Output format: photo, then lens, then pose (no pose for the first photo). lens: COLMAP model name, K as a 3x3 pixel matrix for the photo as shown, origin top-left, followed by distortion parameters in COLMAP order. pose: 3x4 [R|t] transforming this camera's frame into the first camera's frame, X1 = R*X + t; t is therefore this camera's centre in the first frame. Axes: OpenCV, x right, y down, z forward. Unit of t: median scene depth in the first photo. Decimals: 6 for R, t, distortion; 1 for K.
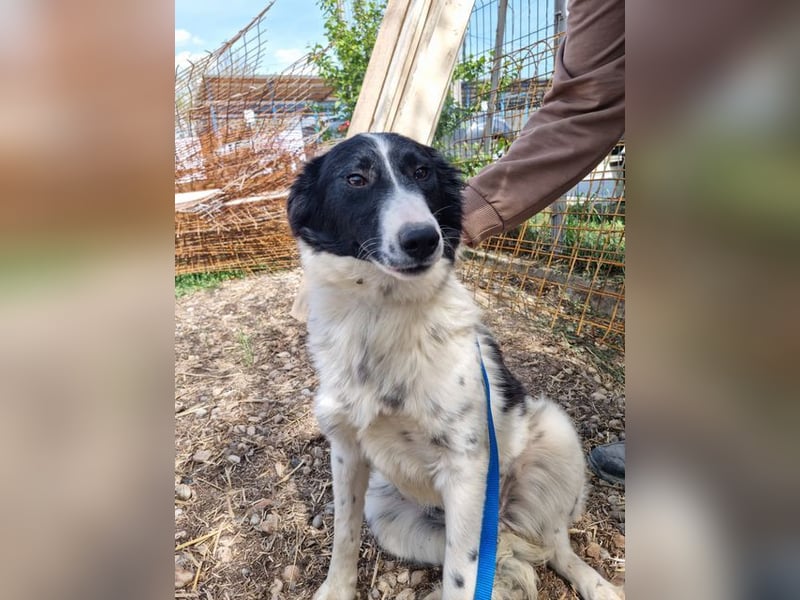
lens RADIAL K [[493.0, 0, 413.2], [0, 493.0, 299.1], [0, 0, 1]] dist [0.044367, -0.000454]
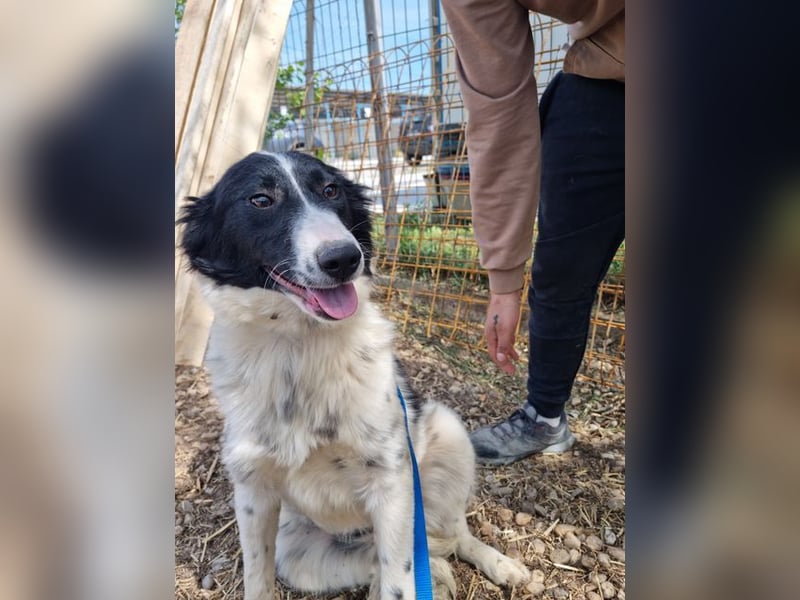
lens RADIAL K [[493.5, 0, 402.2], [0, 493.5, 313.2], [0, 0, 1]] dist [0.029745, -0.001429]
pose [[0.931766, -0.117387, 0.343559, -0.138417], [0.114944, 0.992990, 0.027546, -0.019744], [-0.344384, 0.013824, 0.938727, 0.038163]]
